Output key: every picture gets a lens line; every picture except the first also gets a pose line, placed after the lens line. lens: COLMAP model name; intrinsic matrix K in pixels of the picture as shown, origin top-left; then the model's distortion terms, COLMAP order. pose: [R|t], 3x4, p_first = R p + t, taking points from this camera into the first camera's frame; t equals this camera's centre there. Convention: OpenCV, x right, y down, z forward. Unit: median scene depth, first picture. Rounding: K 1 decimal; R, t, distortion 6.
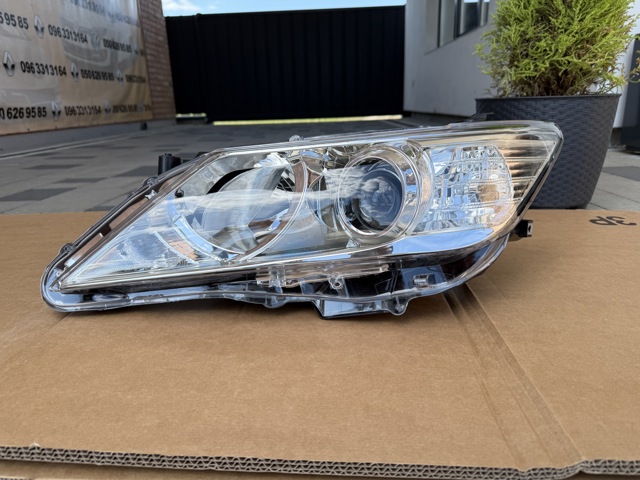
lens RADIAL K [[458.8, 0, 318.3], [0, 458.8, 242.2], [0, 0, 1]] dist [-0.003369, -0.004849]
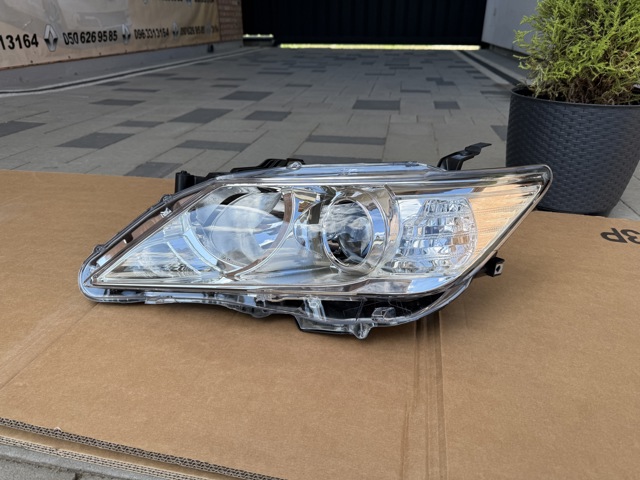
lens RADIAL K [[455.3, 0, 320.0], [0, 455.3, 240.0], [0, 0, 1]] dist [-0.002204, -0.000984]
pose [[0.988630, 0.096243, -0.115534, 0.093626], [-0.077314, 0.984344, 0.158399, -0.136652], [0.128970, -0.147665, 0.980593, -0.058930]]
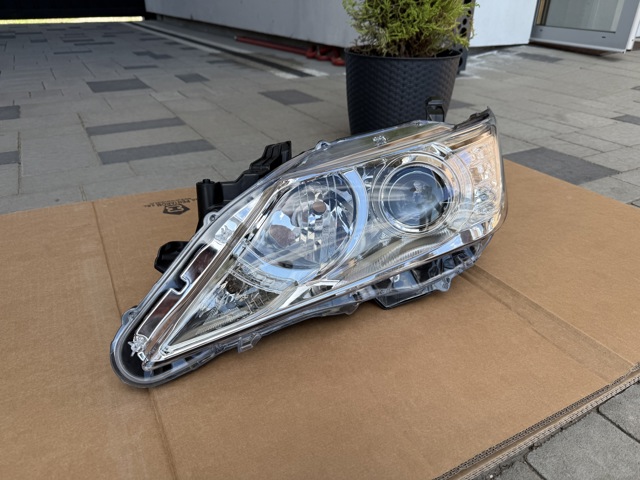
lens RADIAL K [[459.1, 0, 320.6], [0, 459.1, 229.0], [0, 0, 1]] dist [-0.004073, -0.002356]
pose [[0.857729, -0.198179, 0.474370, -0.344072], [0.114098, 0.973084, 0.200222, -0.150163], [-0.501282, -0.117611, 0.857254, 0.065755]]
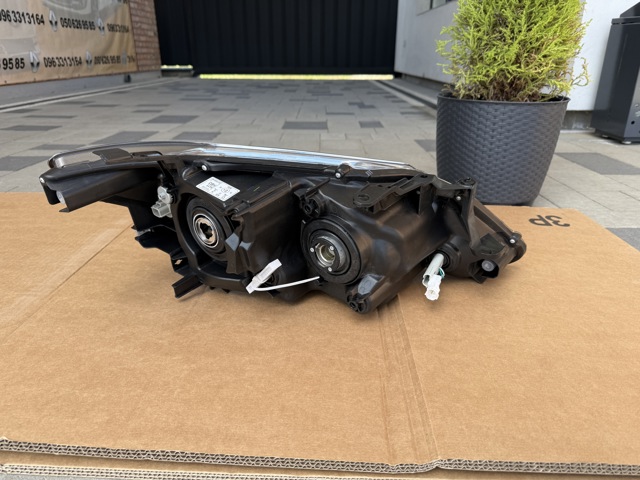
lens RADIAL K [[456.8, 0, 320.0], [0, 456.8, 240.0], [0, 0, 1]] dist [0.000333, -0.007802]
pose [[0.999064, 0.029027, 0.032086, 0.059144], [-0.031739, 0.995656, 0.087528, -0.074559], [-0.029406, -0.088465, 0.995645, -0.066470]]
